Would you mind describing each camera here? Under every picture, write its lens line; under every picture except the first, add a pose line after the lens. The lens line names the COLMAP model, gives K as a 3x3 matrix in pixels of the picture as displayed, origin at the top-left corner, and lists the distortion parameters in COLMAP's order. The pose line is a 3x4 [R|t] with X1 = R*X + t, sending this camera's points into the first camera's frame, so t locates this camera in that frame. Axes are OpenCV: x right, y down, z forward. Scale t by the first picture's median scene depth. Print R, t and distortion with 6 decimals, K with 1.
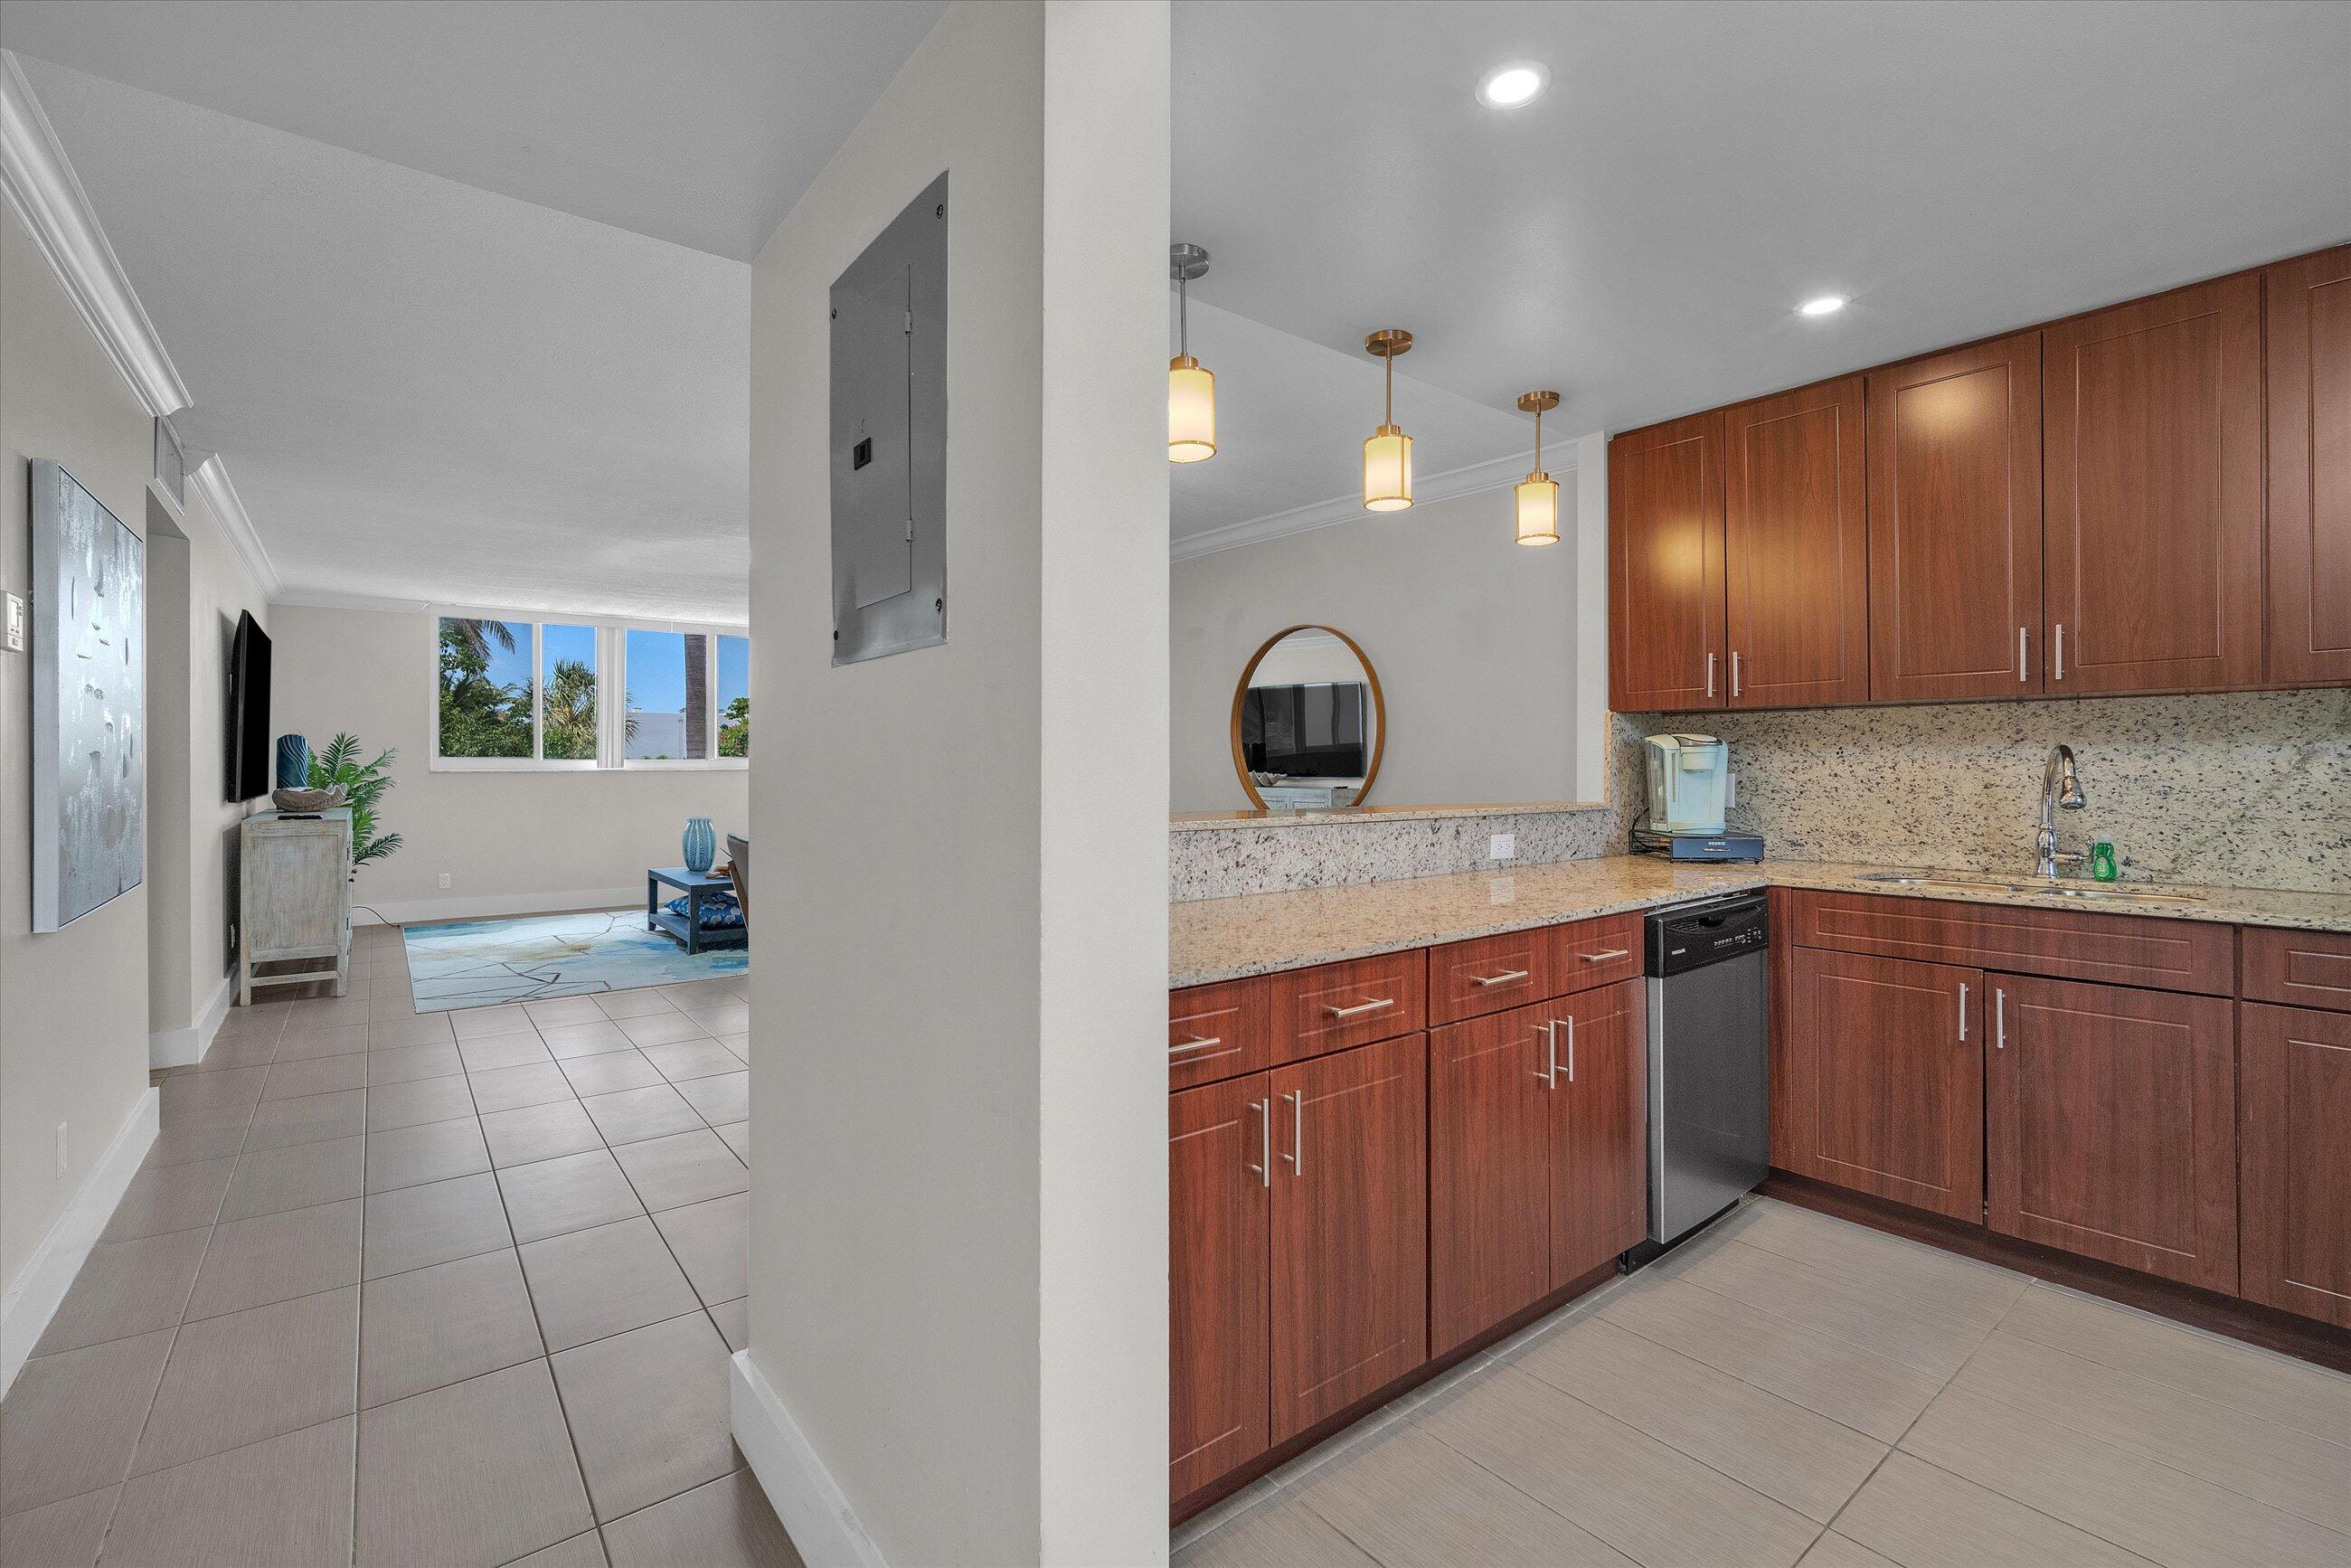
lens RADIAL K [[1019.7, 0, 1187.5], [0, 1019.7, 768.8], [0, 0, 1]] dist [-0.009575, 0.001899]
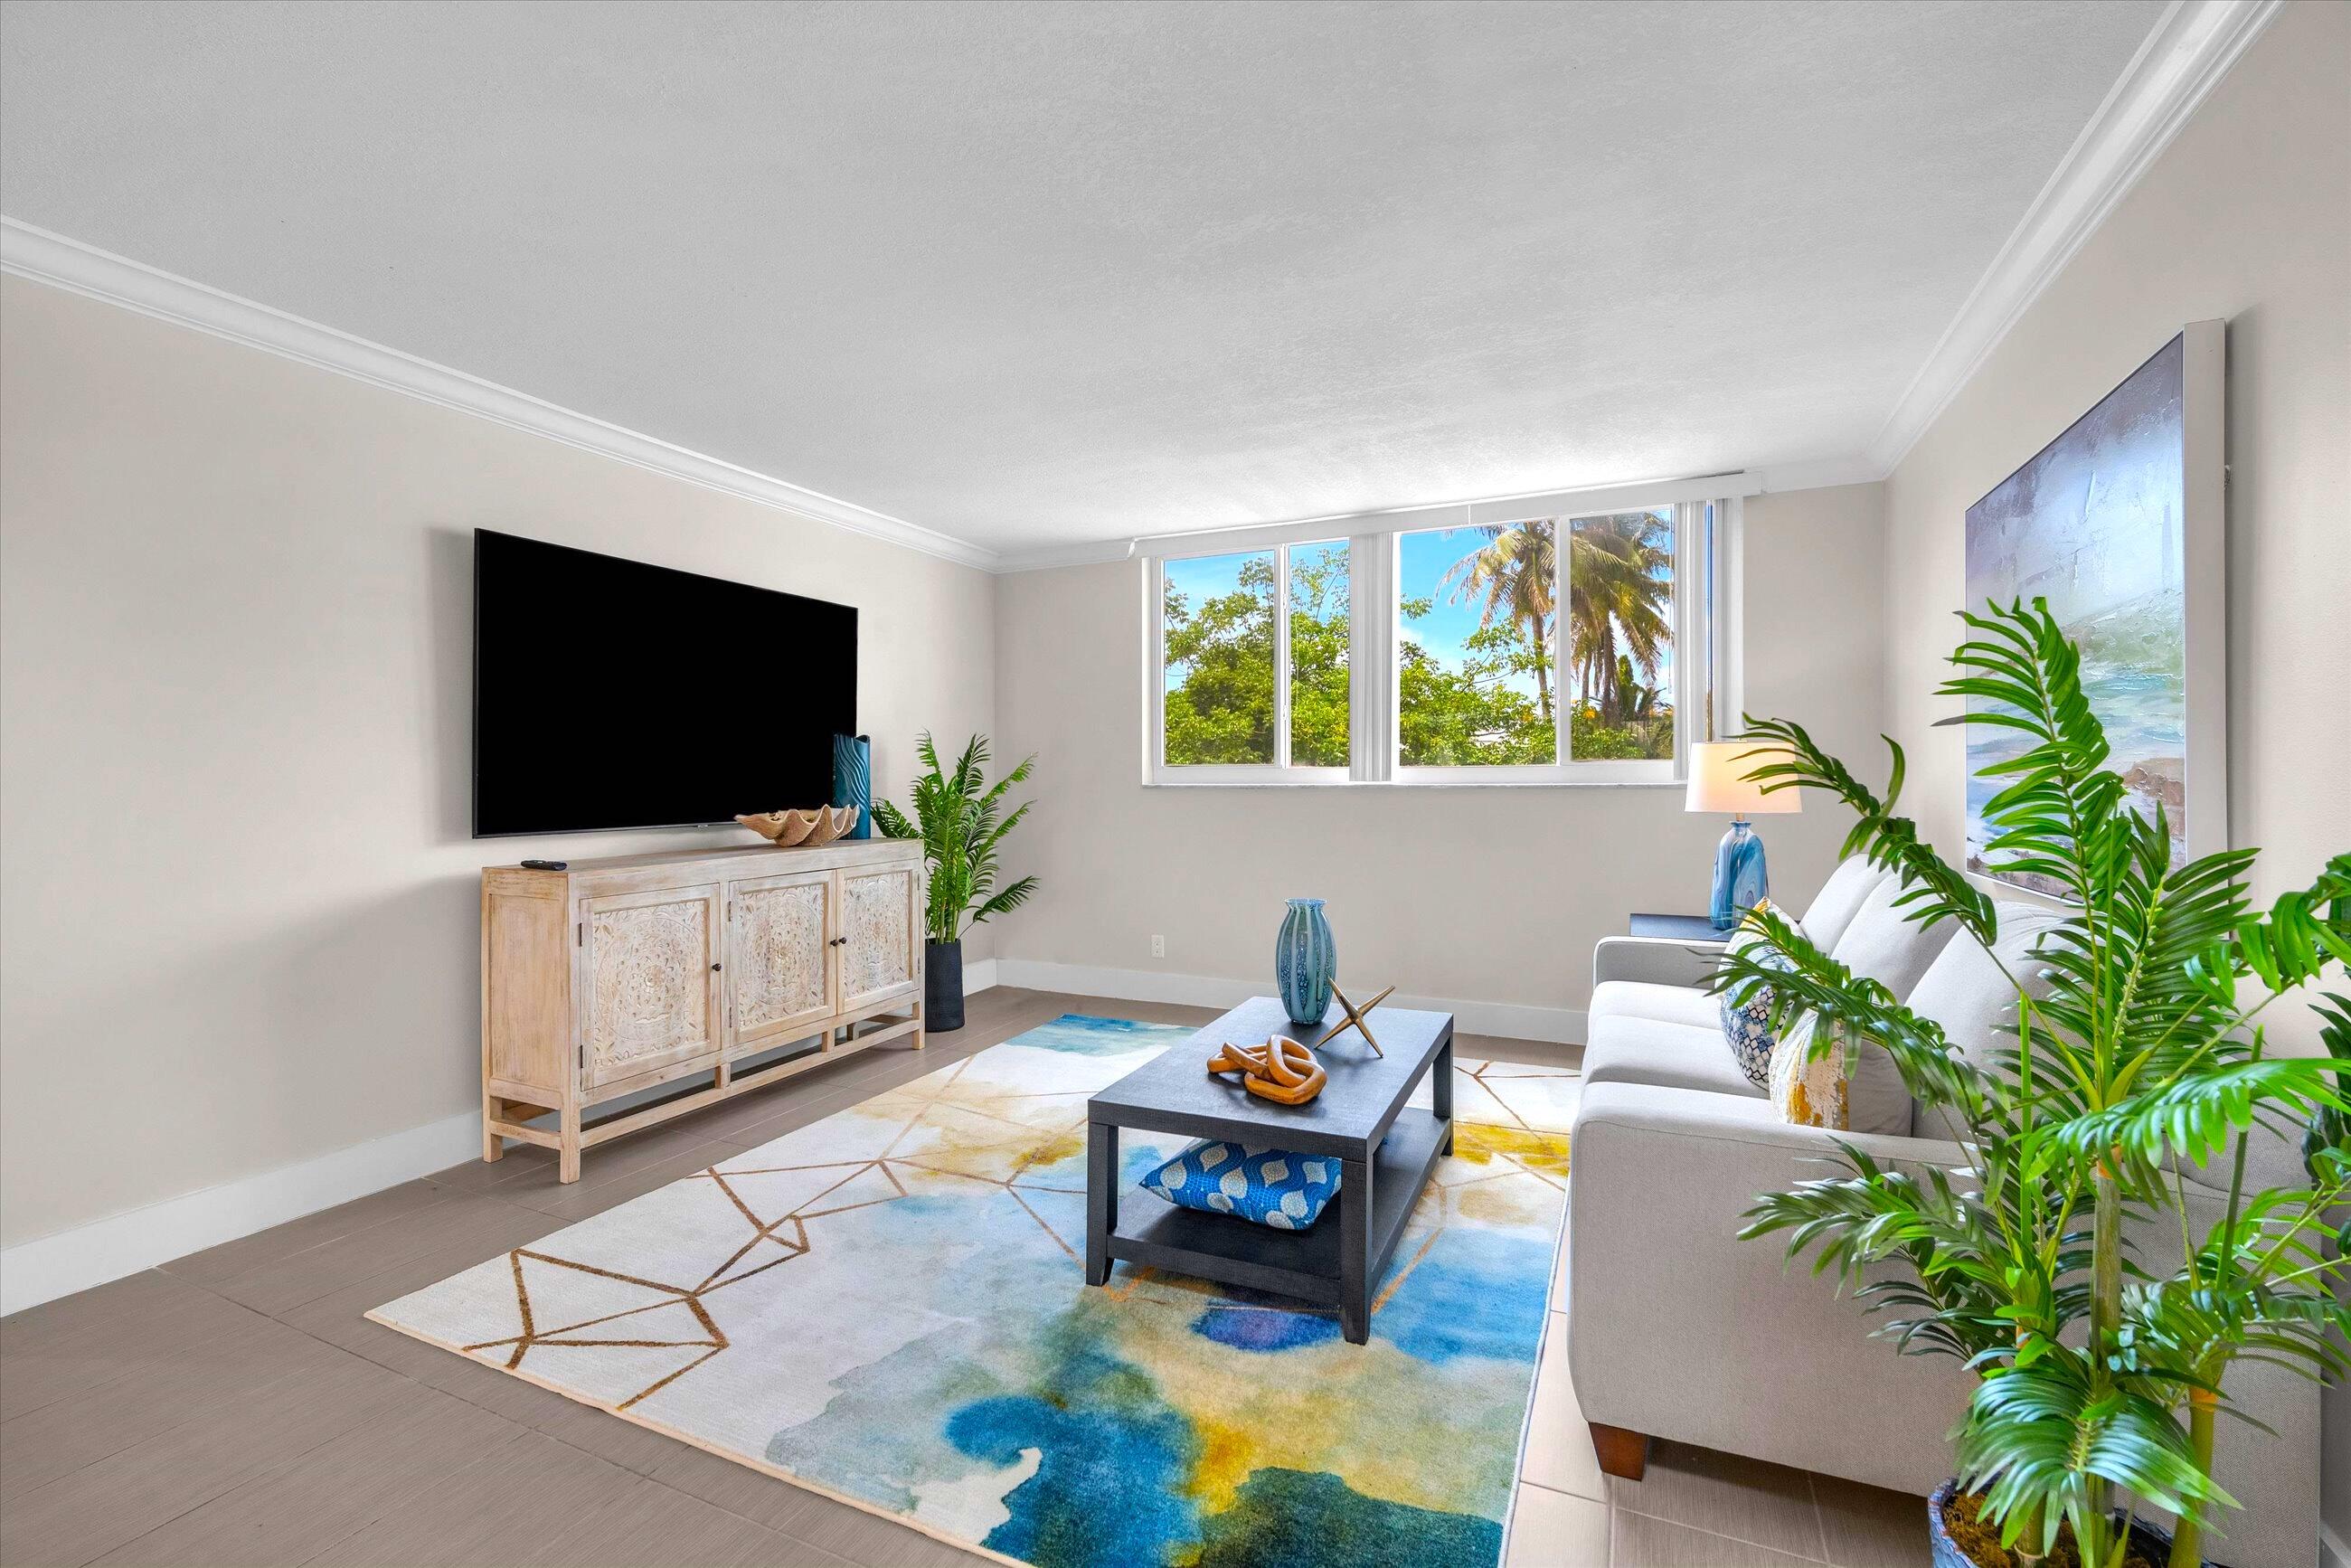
lens RADIAL K [[1019.7, 0, 1178.0], [0, 1019.7, 784.2], [0, 0, 1]] dist [-0.009575, 0.001899]
pose [[0.451680, 0.007687, -0.892147, -0.134963], [-0.002483, 0.999970, 0.007359, -0.004146], [0.892176, -0.001108, 0.451686, 0.826468]]
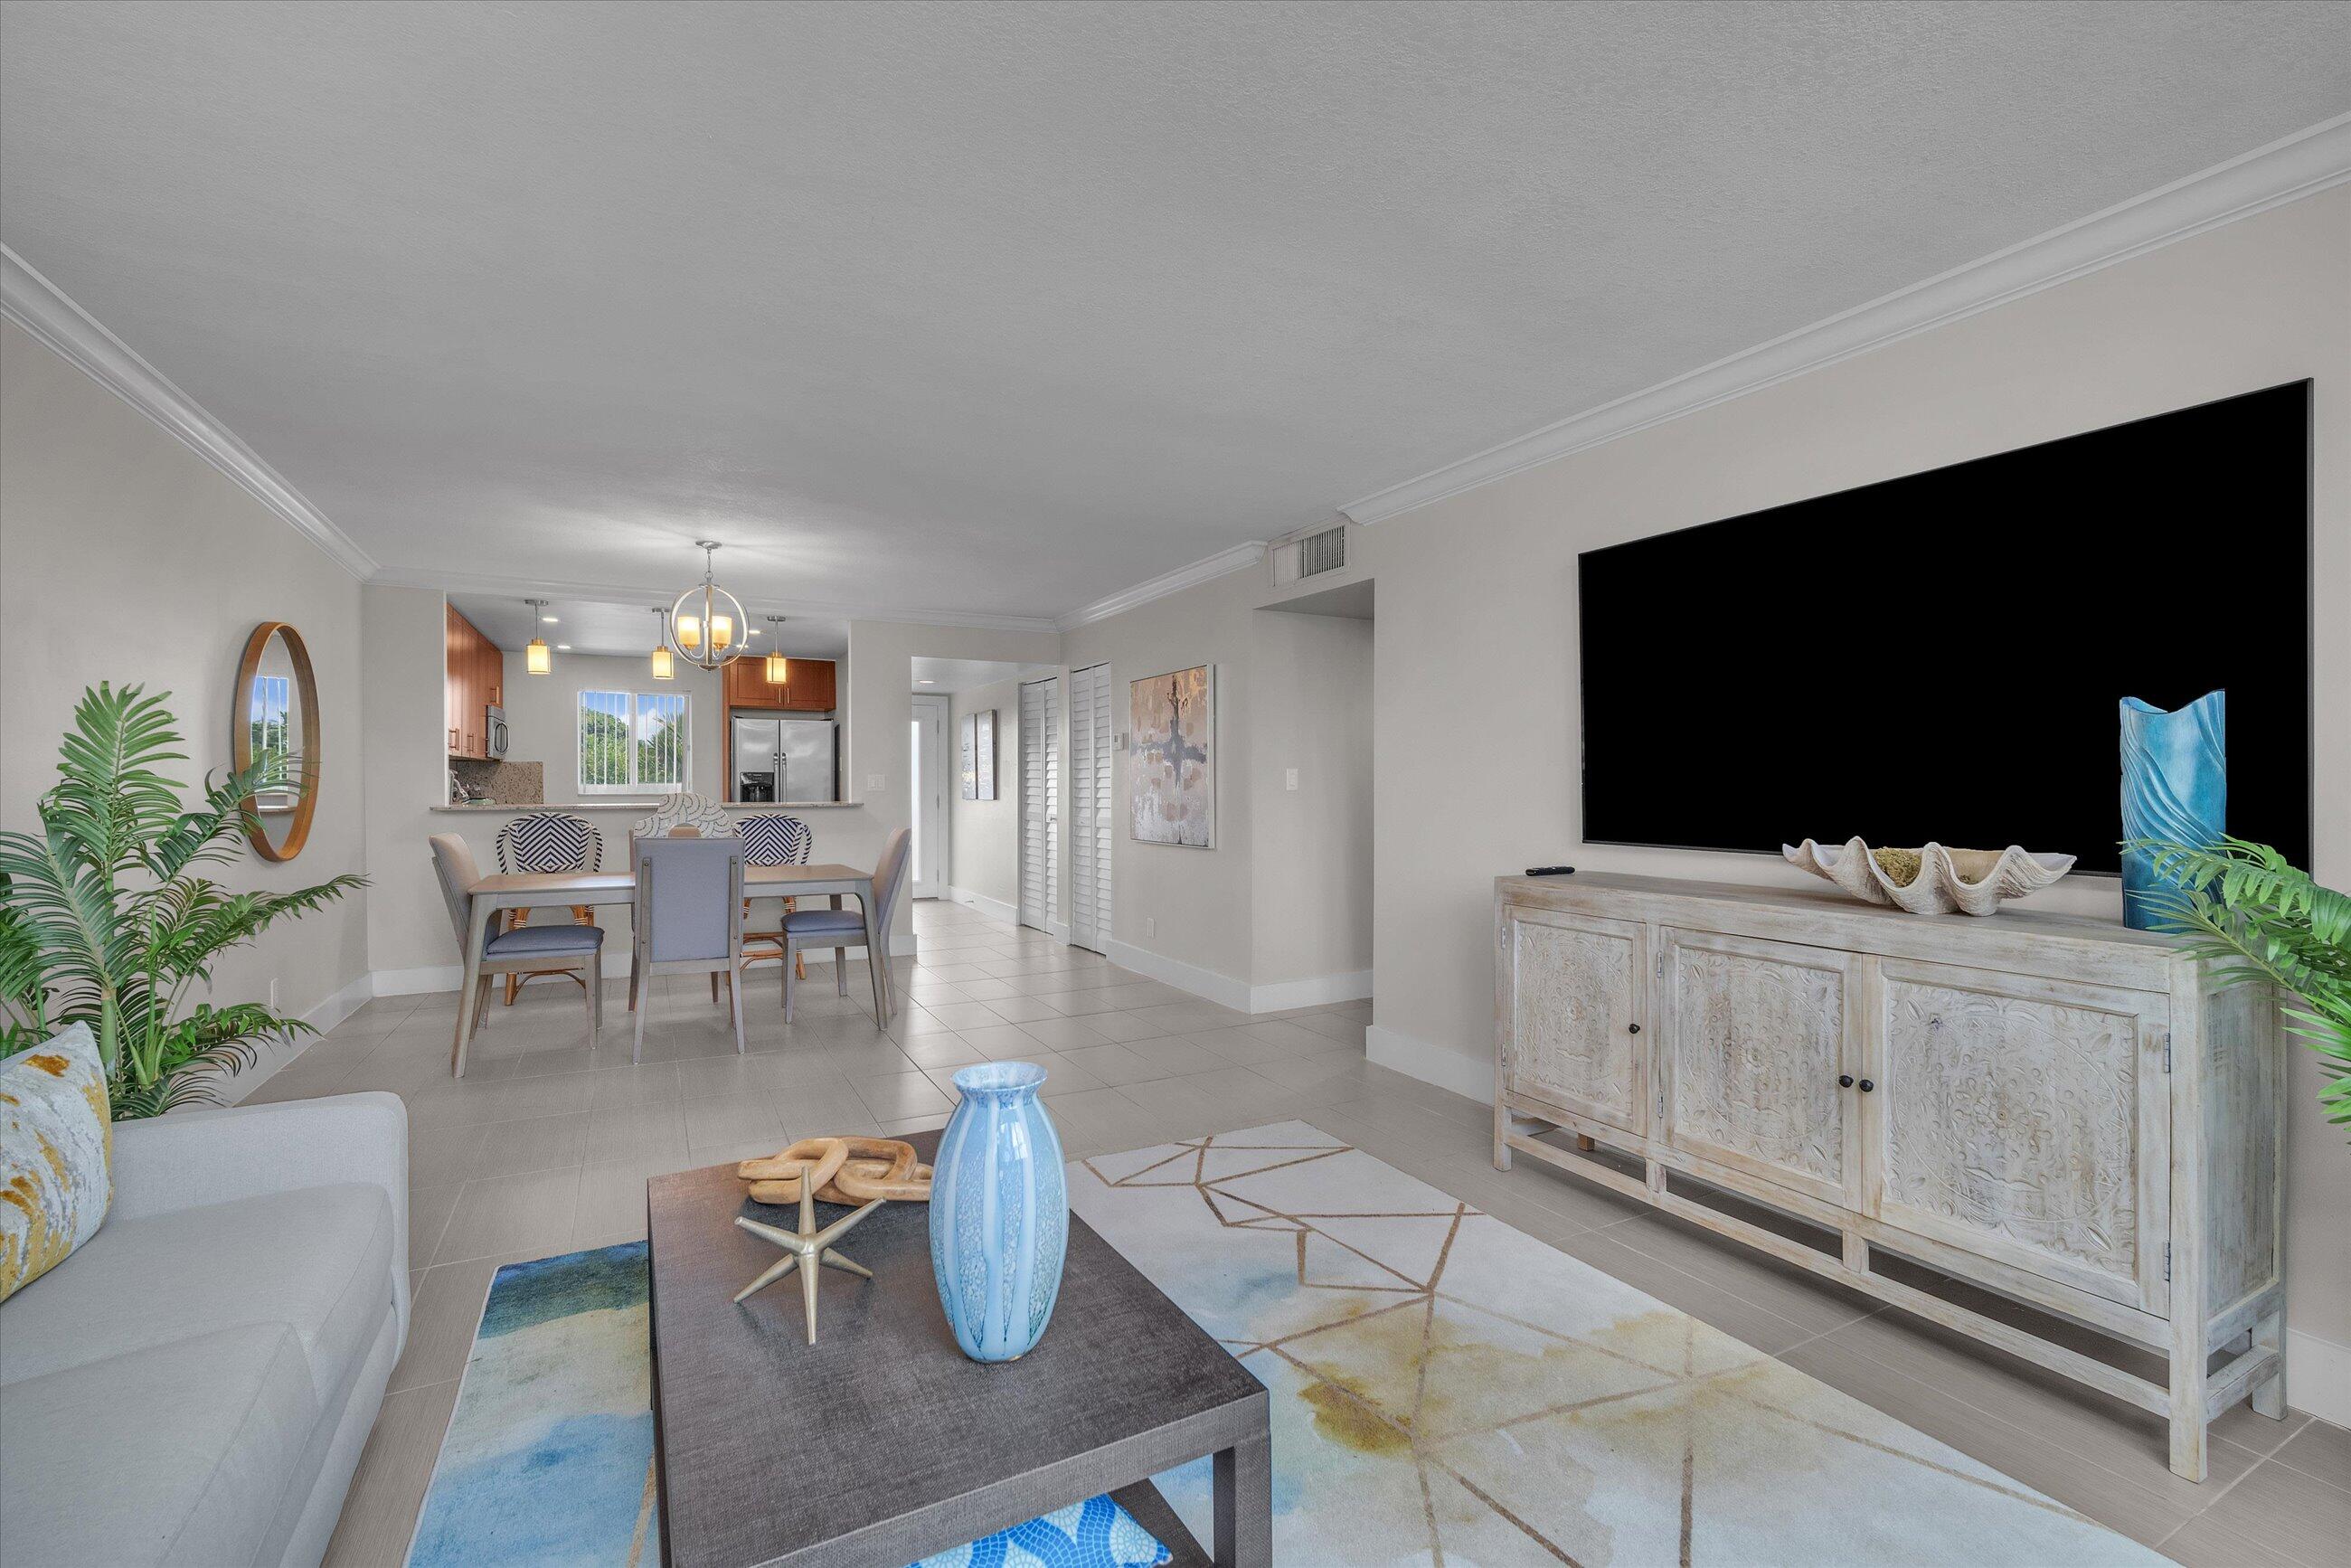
lens RADIAL K [[1019.7, 0, 1181.1], [0, 1019.7, 796.7], [0, 0, 1]] dist [-0.009575, 0.001899]
pose [[-0.983124, -0.002400, 0.182924, -0.597888], [0.001110, 0.999817, 0.019086, -0.007388], [-0.182936, 0.018967, -0.982942, 1.282772]]
